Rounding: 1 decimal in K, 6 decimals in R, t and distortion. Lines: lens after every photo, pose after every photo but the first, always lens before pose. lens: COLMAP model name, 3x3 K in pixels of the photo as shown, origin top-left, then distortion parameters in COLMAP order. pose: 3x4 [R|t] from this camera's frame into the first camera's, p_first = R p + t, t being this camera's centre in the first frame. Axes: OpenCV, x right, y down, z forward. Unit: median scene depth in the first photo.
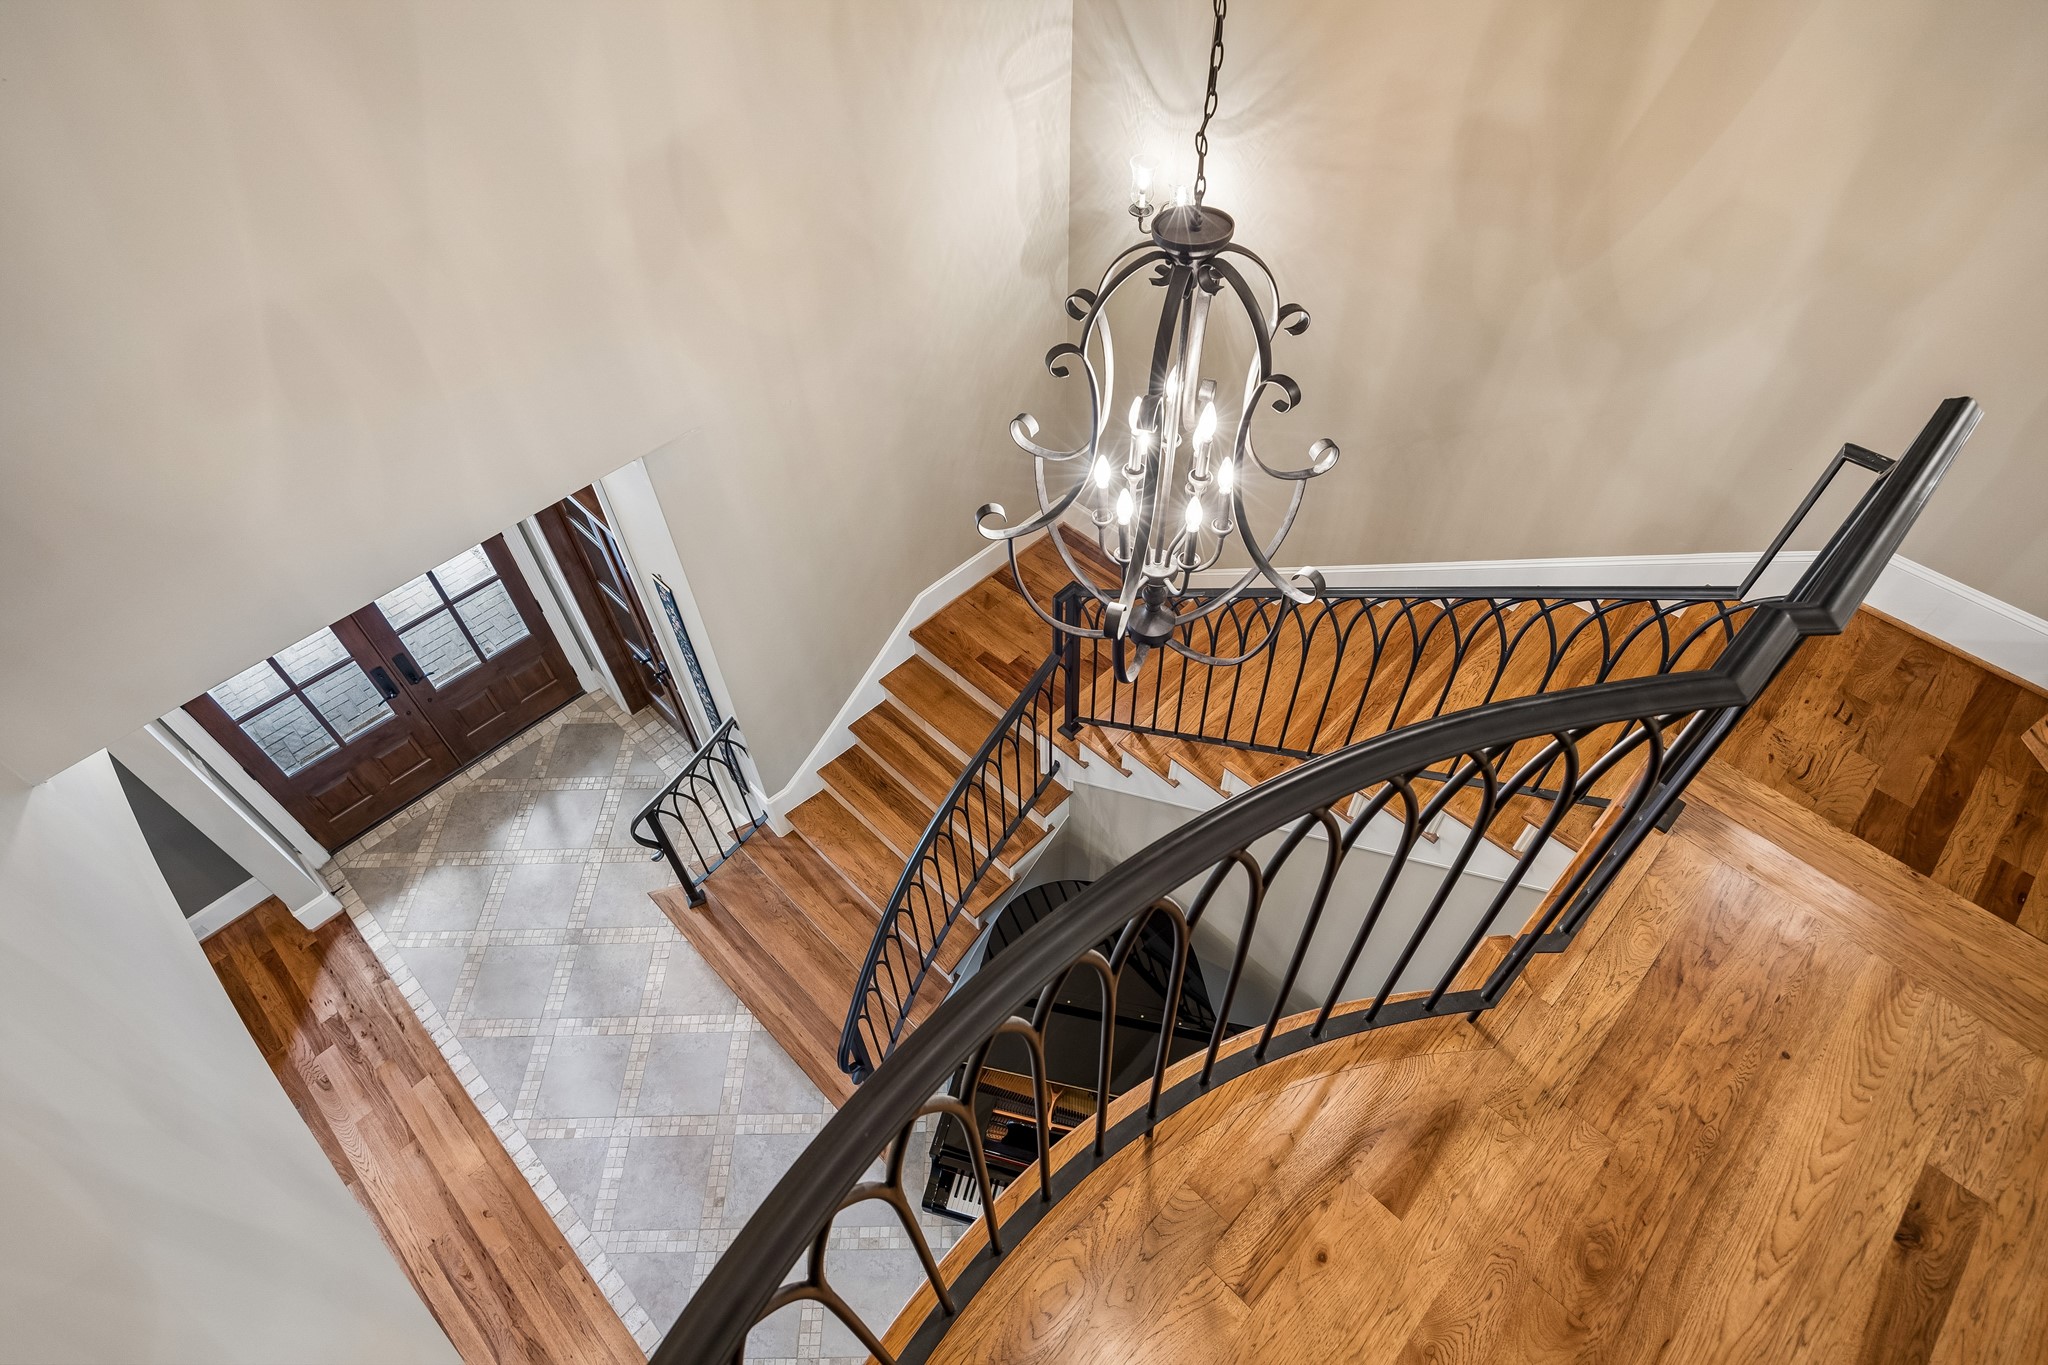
lens RADIAL K [[1110.0, 0, 1028.5], [0, 1110.0, 676.5], [0, 0, 1]] dist [-0.005262, -0.001415]
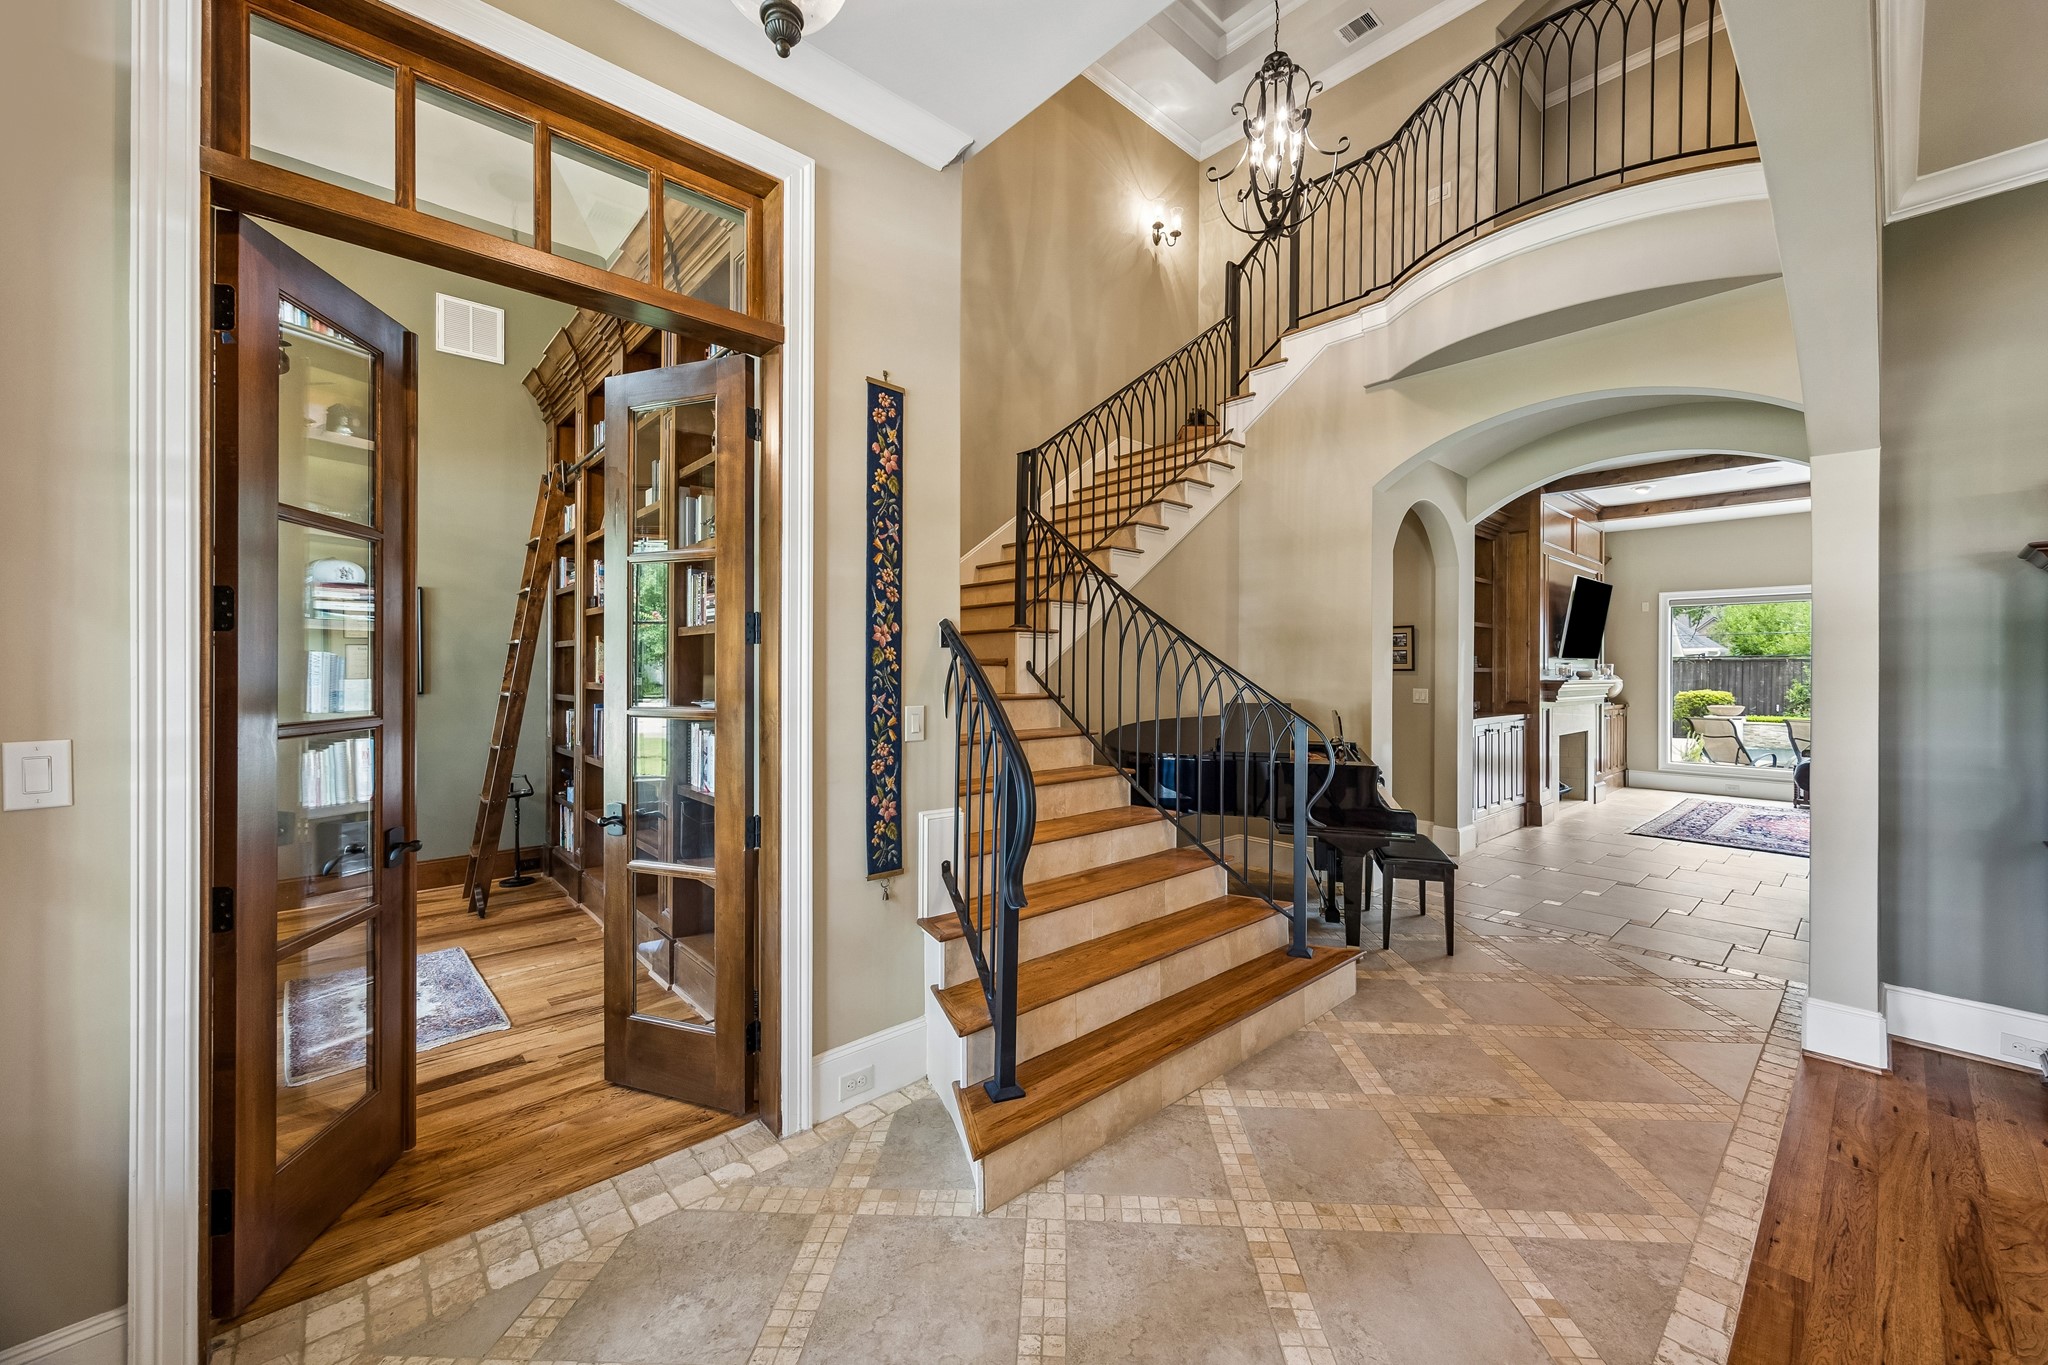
lens RADIAL K [[781.9, 0, 1028.3], [0, 781.9, 673.8], [0, 0, 1]] dist [-0.004187, 0.000149]
pose [[0.055609, 0.017276, 0.998303, -0.730342], [0.763279, 0.643837, -0.053659, 0.119956], [-0.643671, 0.764968, 0.022617, 0.941521]]
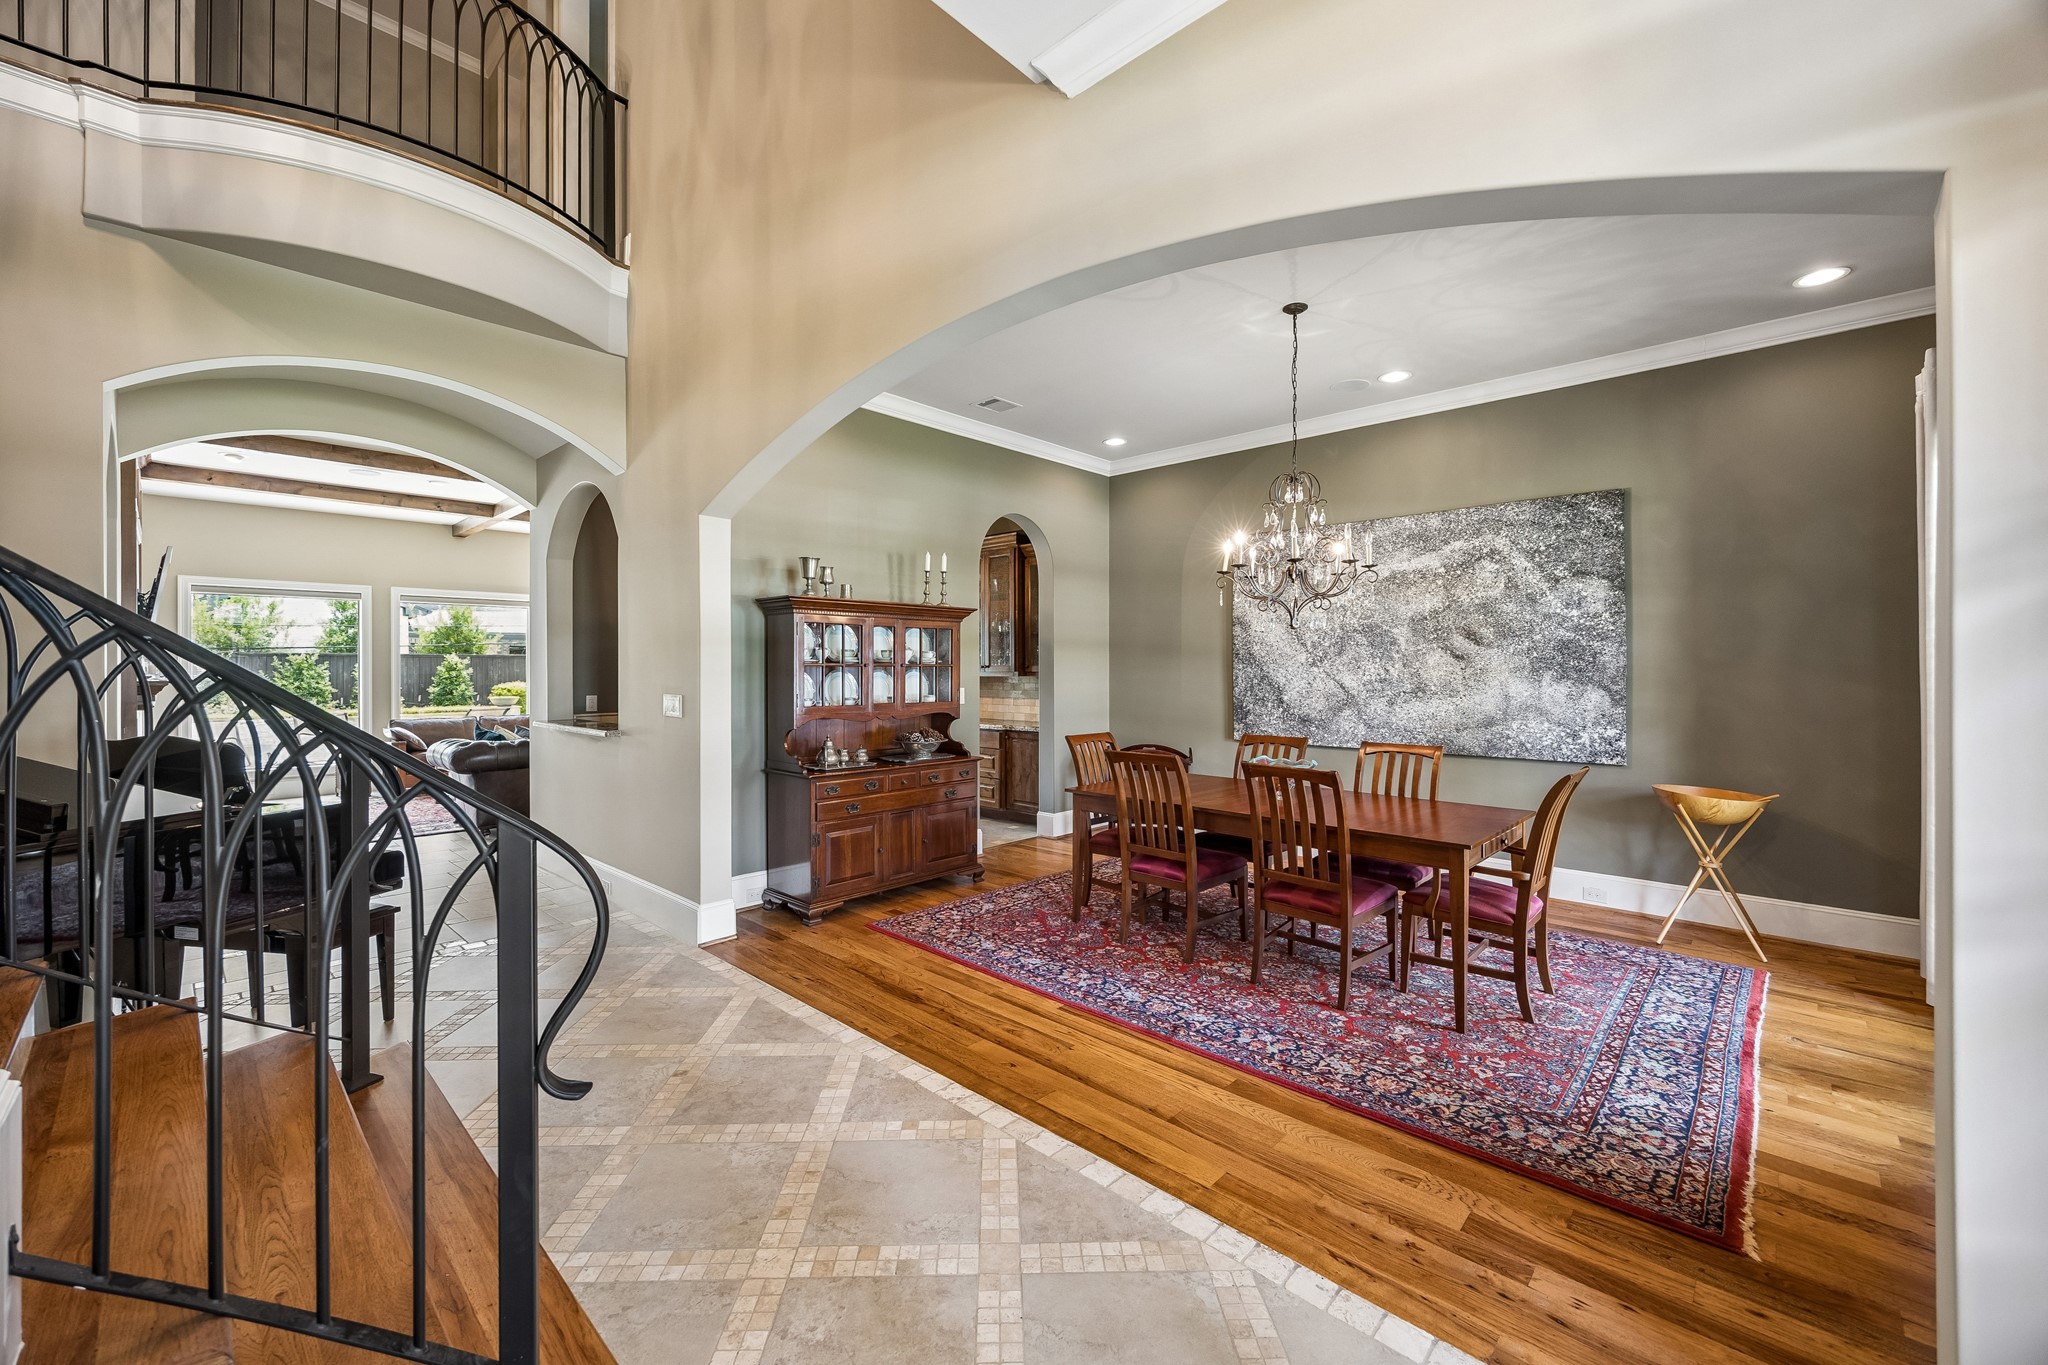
lens RADIAL K [[813.1, 0, 1016.6], [0, 813.1, 674.9], [0, 0, 1]] dist [0.004403, -0.001027]
pose [[-0.999479, 0.022725, -0.022912, -0.469758], [-0.003405, 0.631752, 0.775163, -0.082771], [0.032090, 0.774838, -0.631345, 1.096591]]
